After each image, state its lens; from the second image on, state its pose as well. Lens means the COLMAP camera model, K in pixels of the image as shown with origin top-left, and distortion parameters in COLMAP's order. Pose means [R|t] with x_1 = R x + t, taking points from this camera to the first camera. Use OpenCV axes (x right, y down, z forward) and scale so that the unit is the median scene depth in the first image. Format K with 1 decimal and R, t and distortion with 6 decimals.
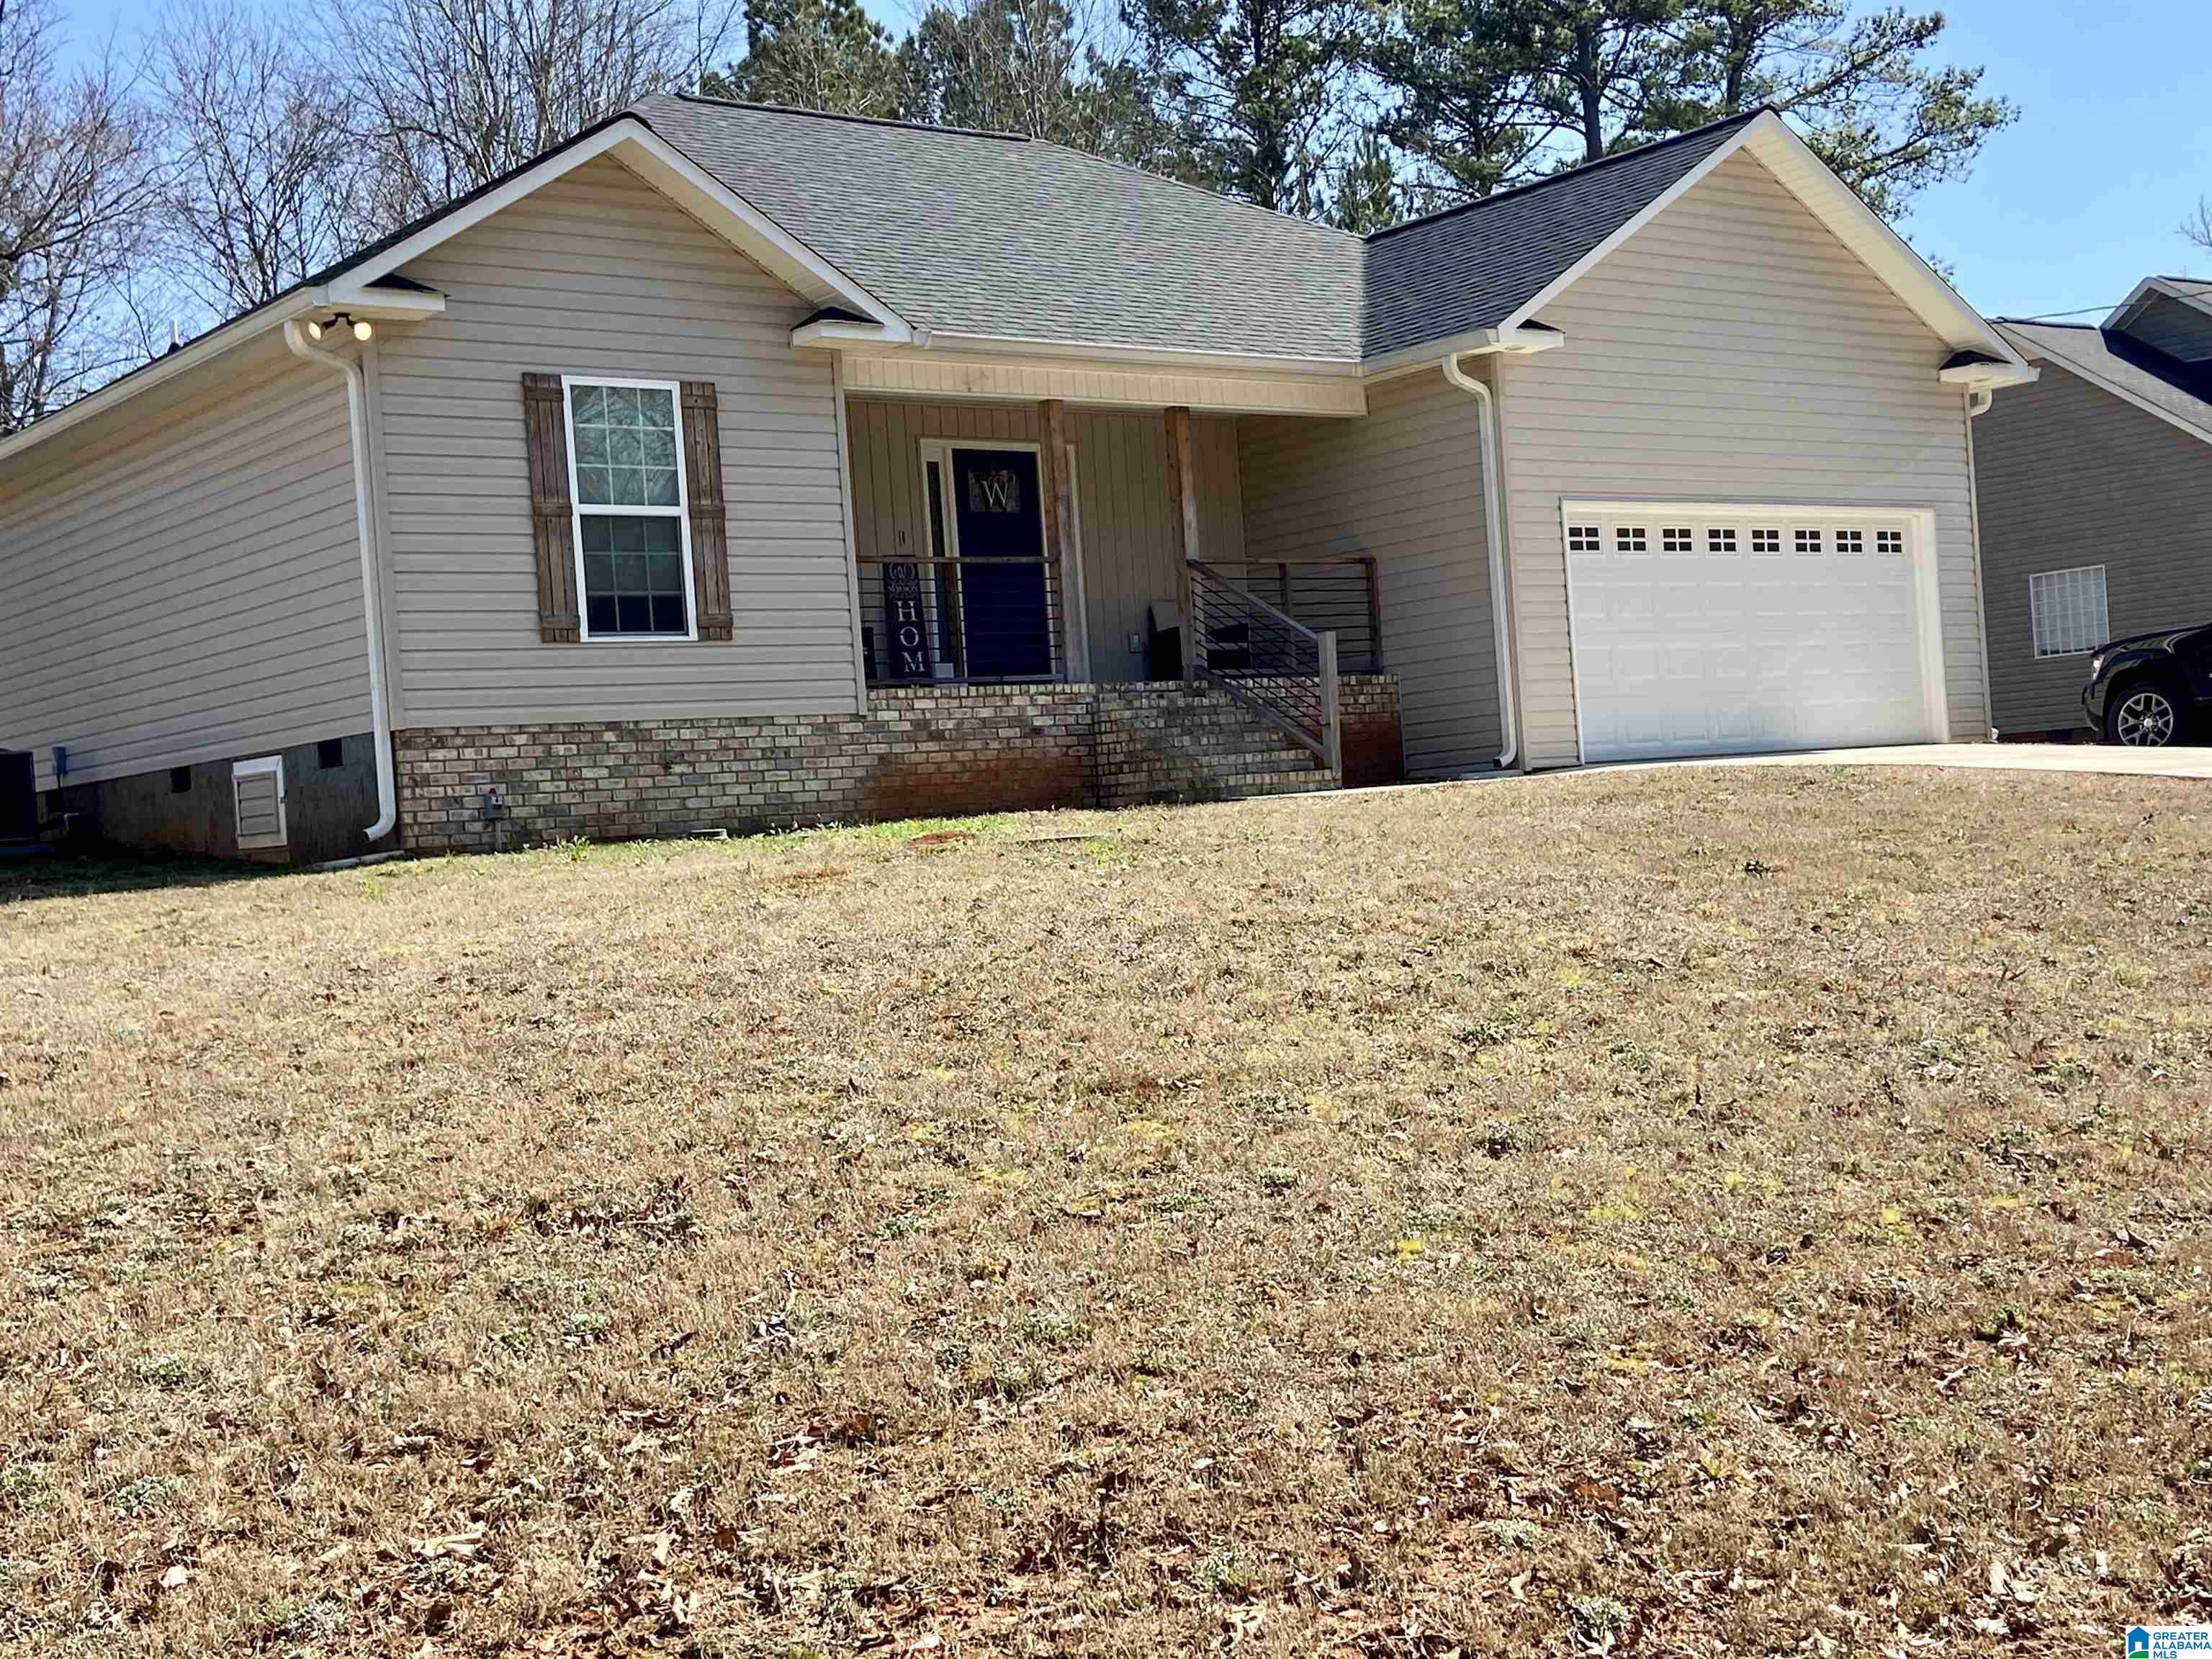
lens RADIAL K [[2780.7, 0, 1086.5], [0, 2780.7, 815.3], [0, 0, 1]] dist [0.124792, -0.161279]
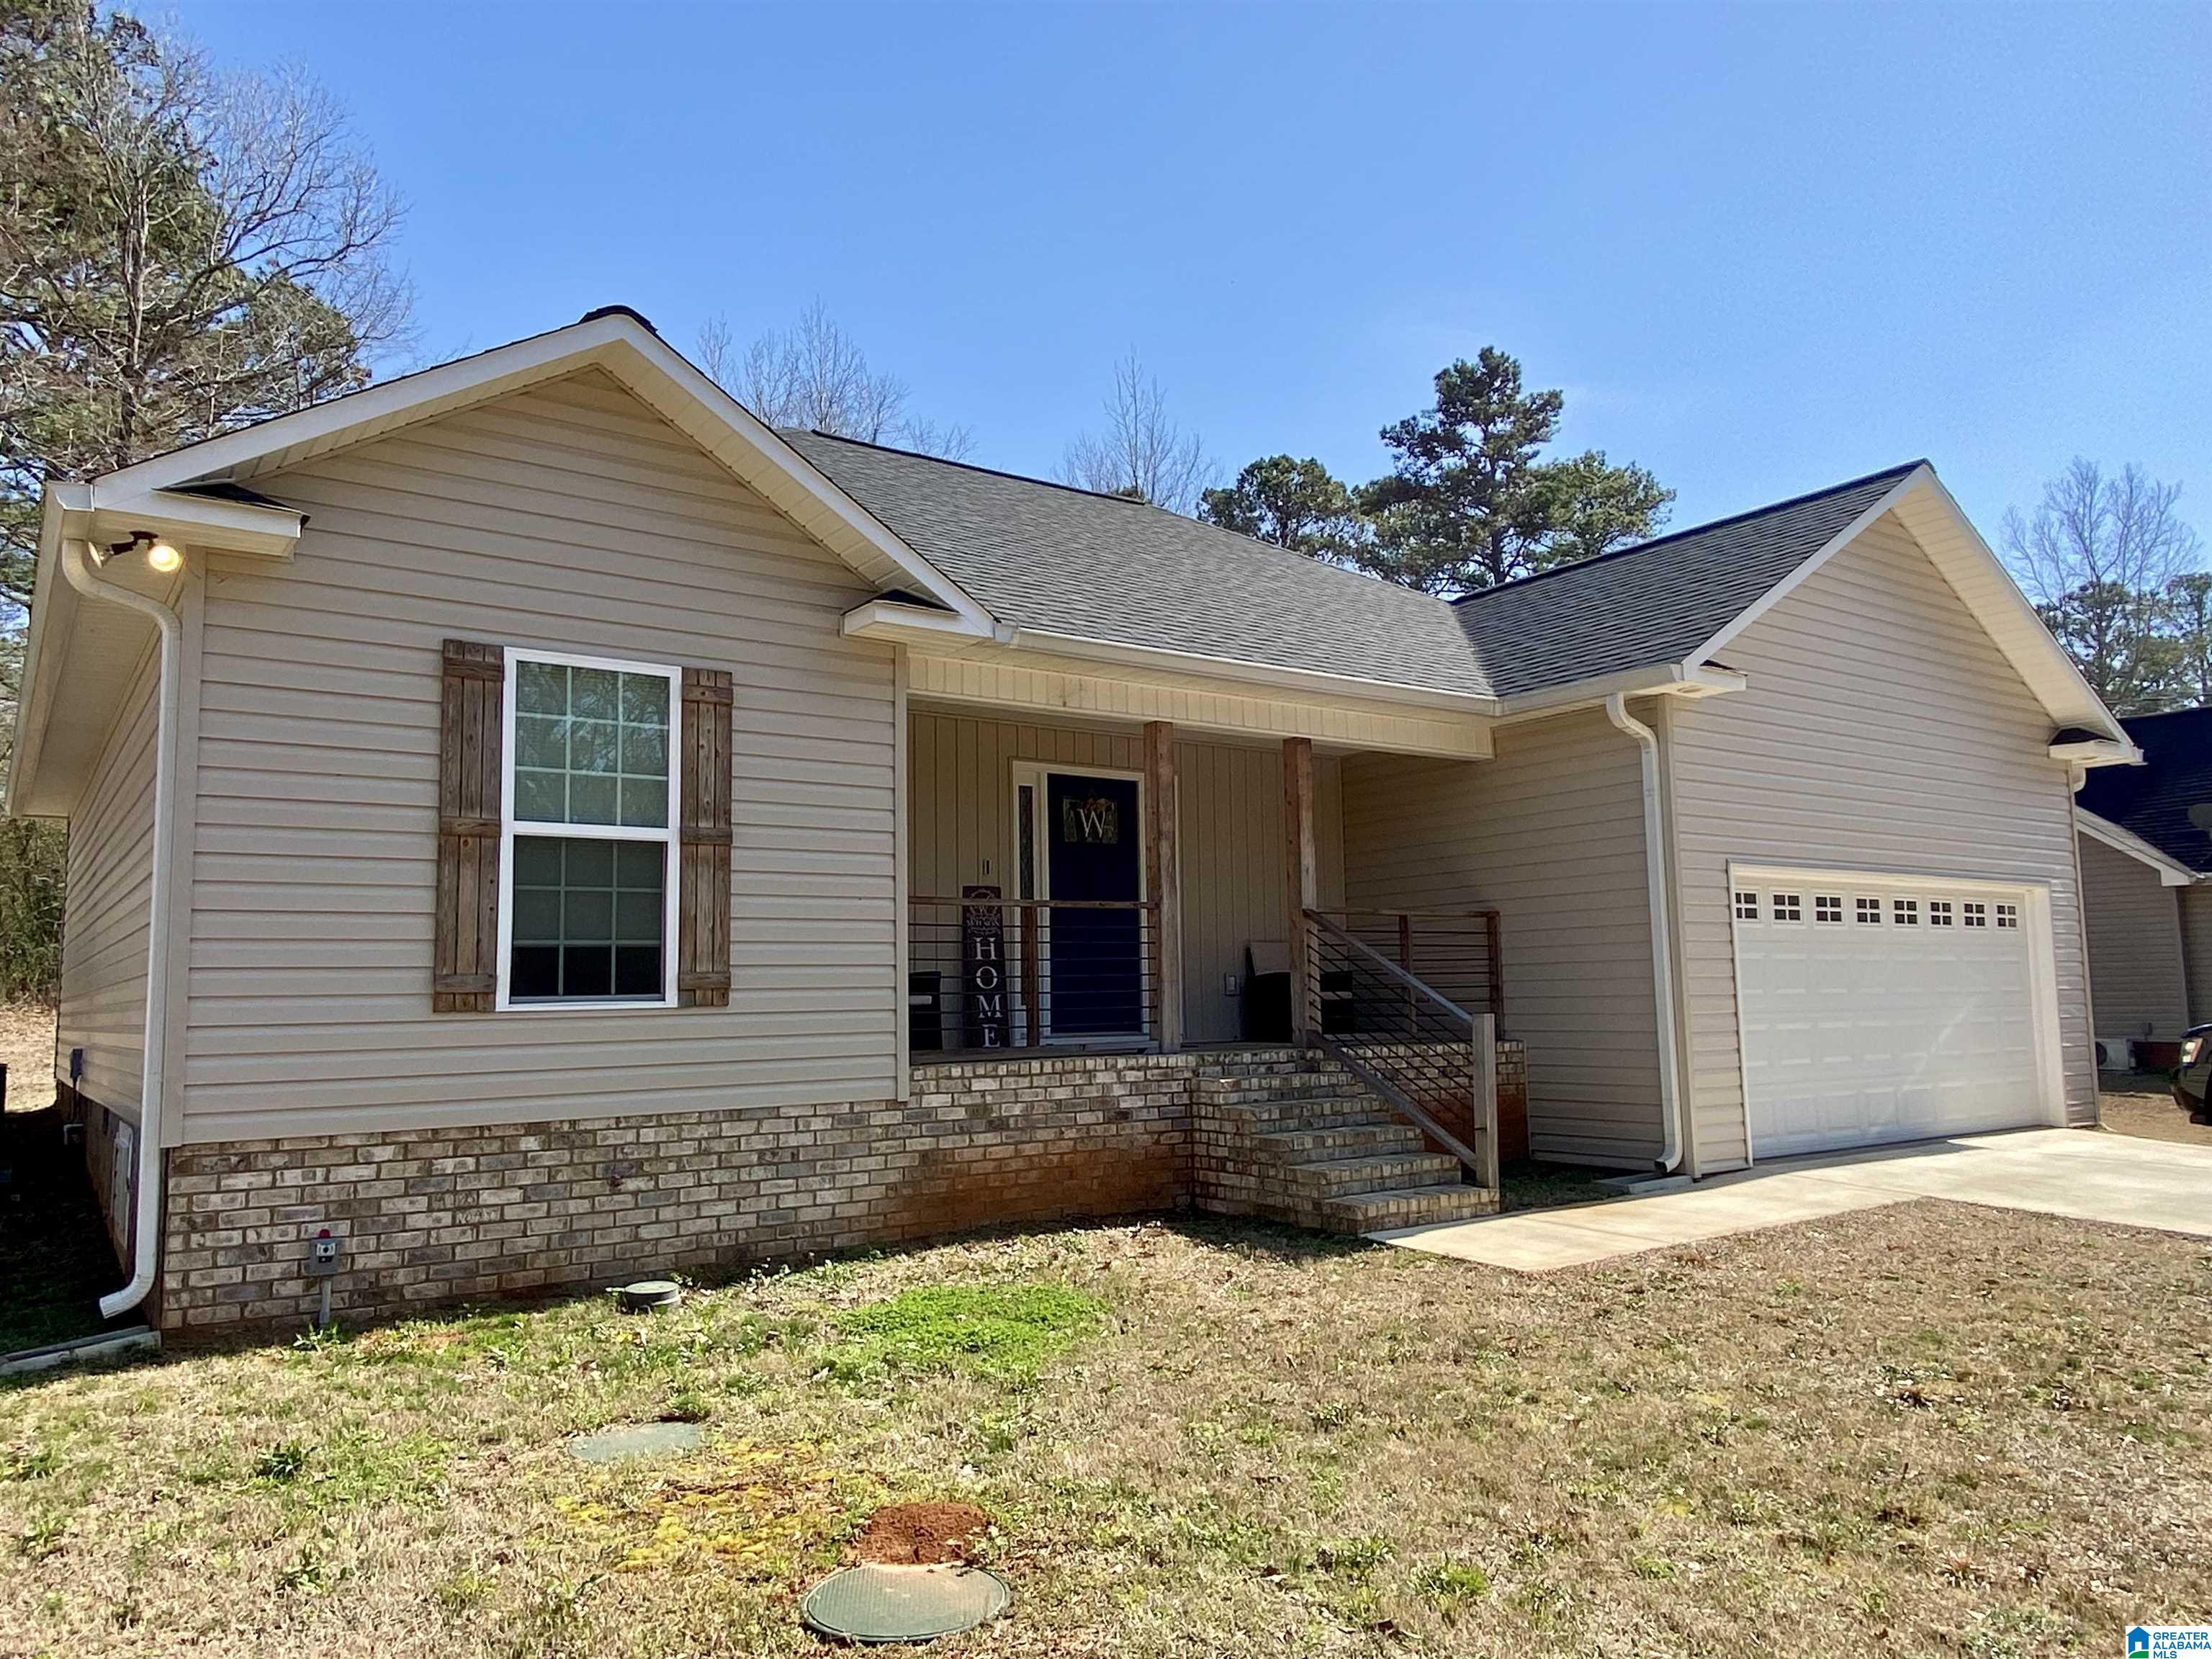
lens RADIAL K [[1530.8, 0, 1087.6], [0, 1530.8, 835.0], [0, 0, 1]] dist [0.108218, -0.166902]
pose [[0.997882, 0.048202, -0.043691, -0.013884], [-0.052217, 0.994013, -0.095978, -0.075371], [0.038803, 0.098056, 0.994424, 0.593806]]
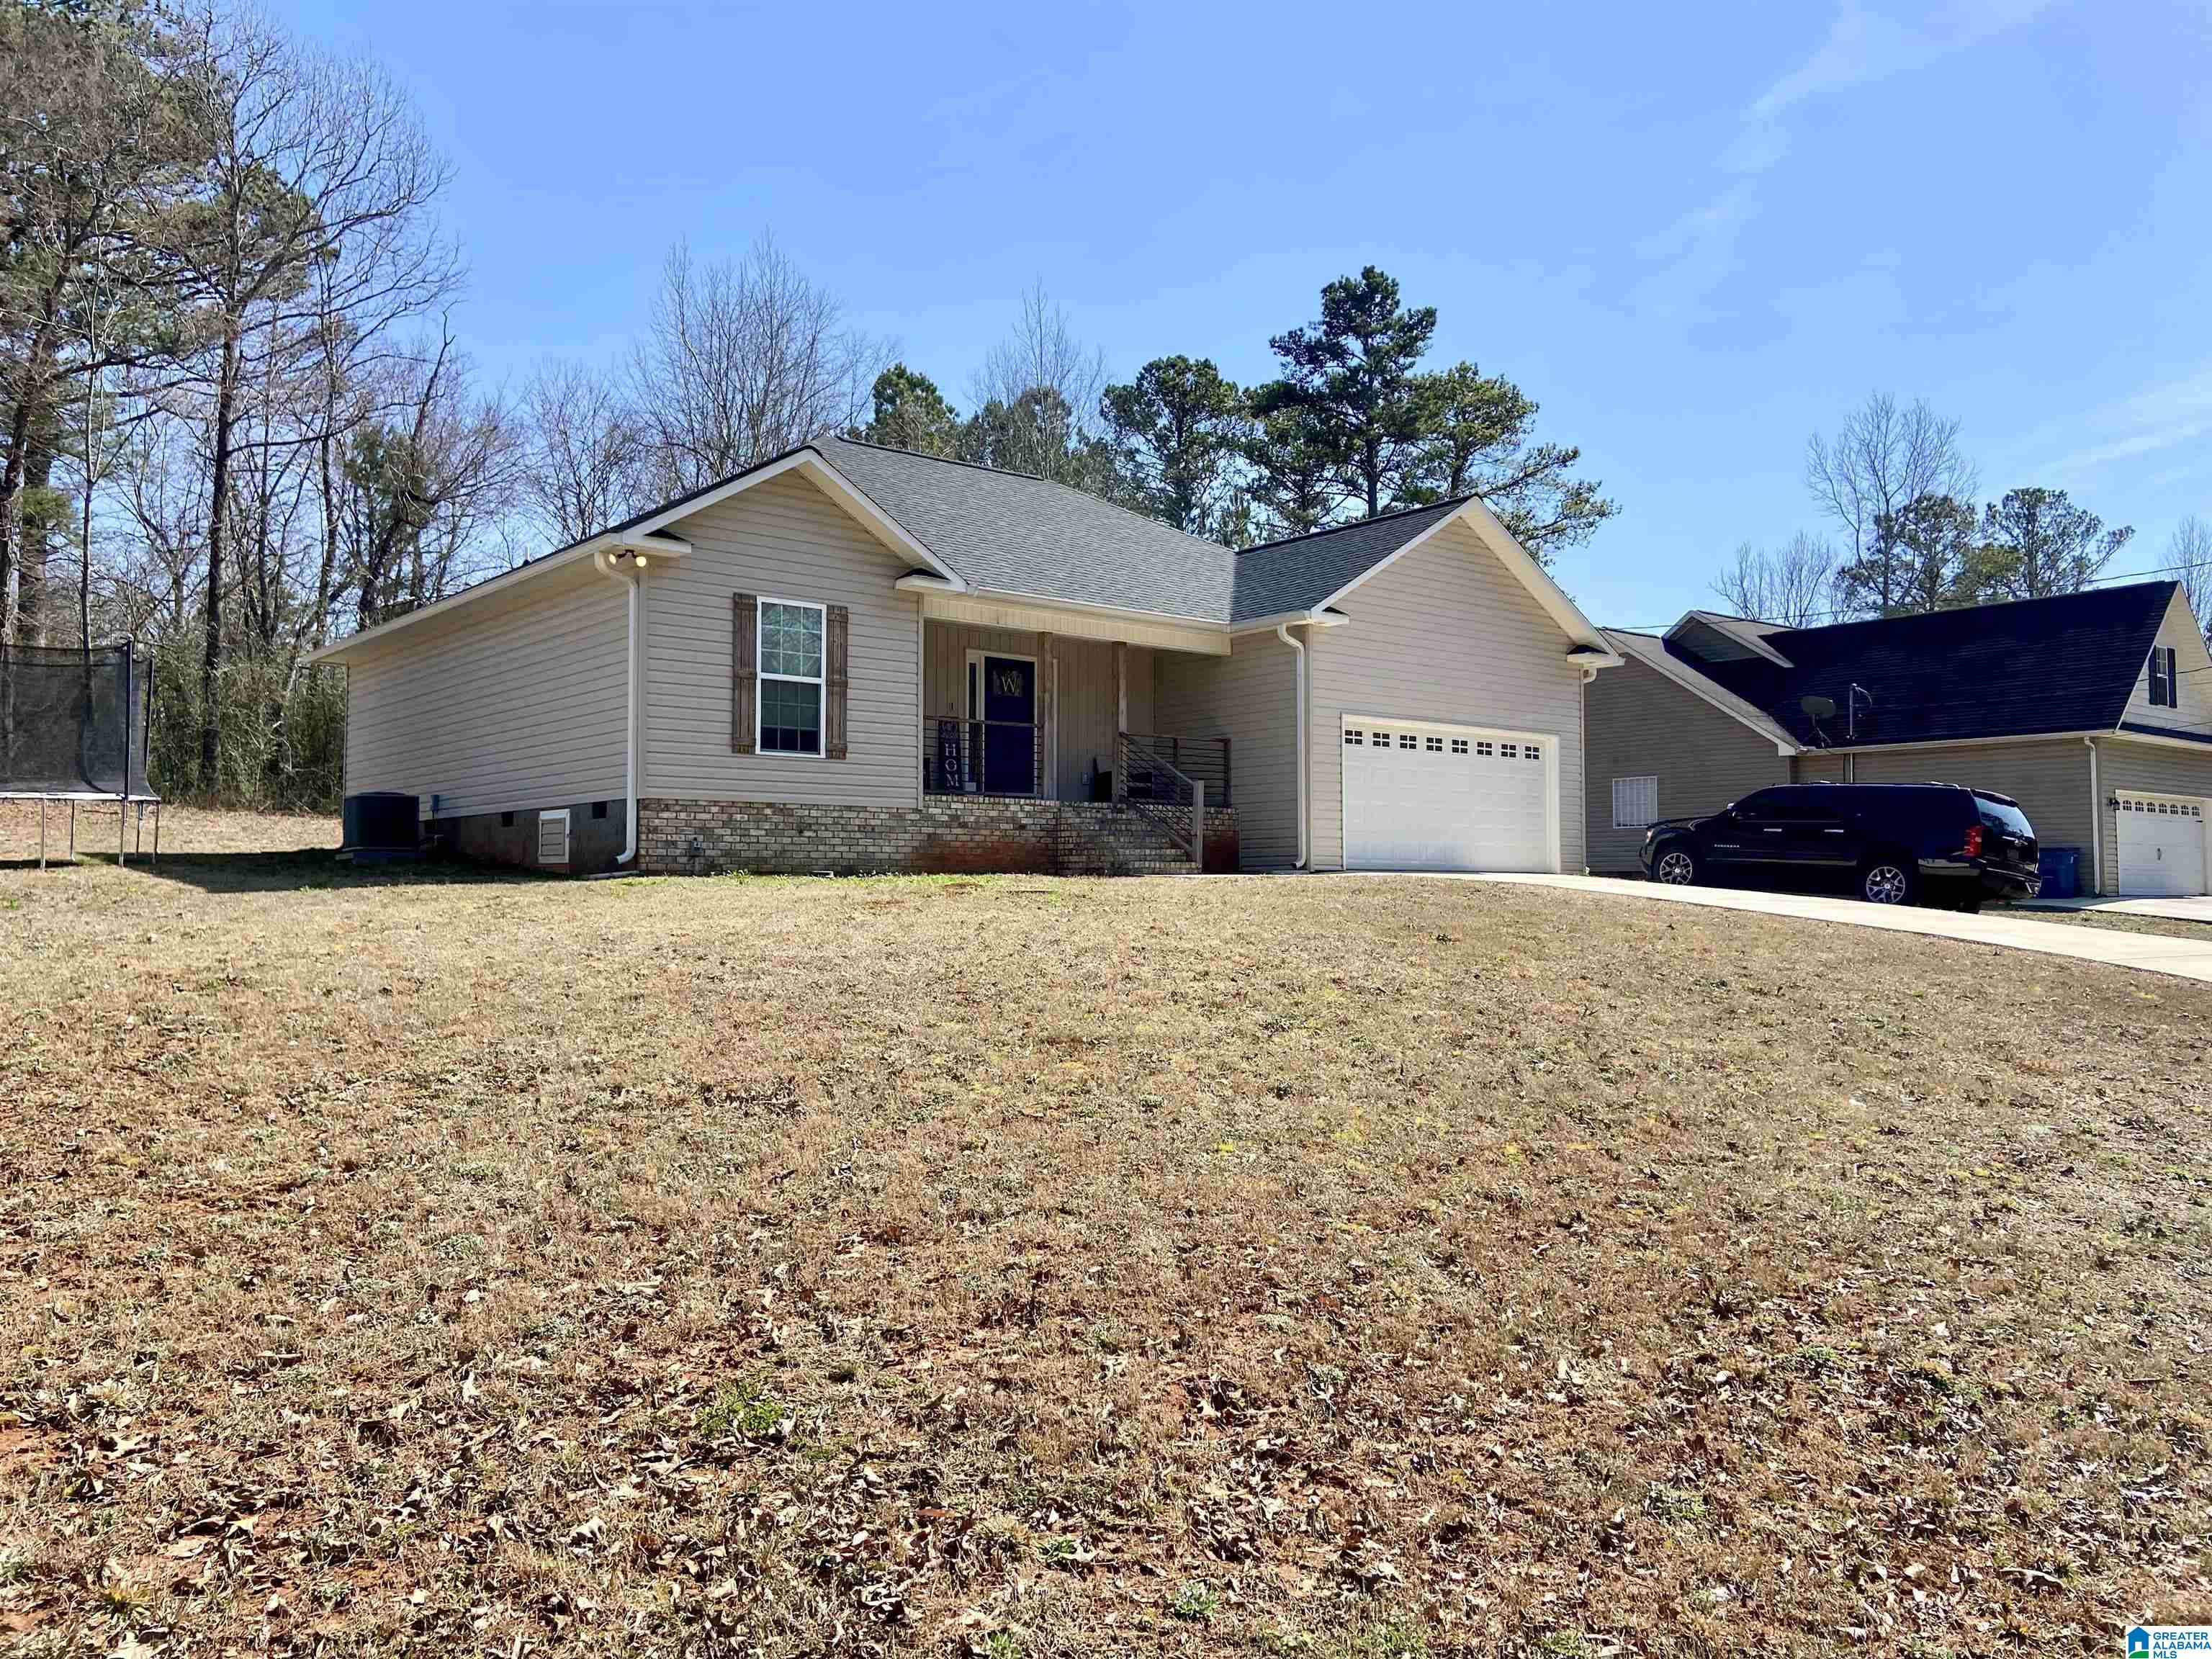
lens RADIAL K [[1665.1, 0, 1083.7], [0, 1665.1, 801.8], [0, 0, 1]] dist [0.121435, -0.155307]
pose [[0.997155, 0.072803, 0.019516, -0.002081], [-0.071780, 0.996226, -0.048808, 0.001345], [-0.022995, 0.047269, 0.998617, -0.005457]]
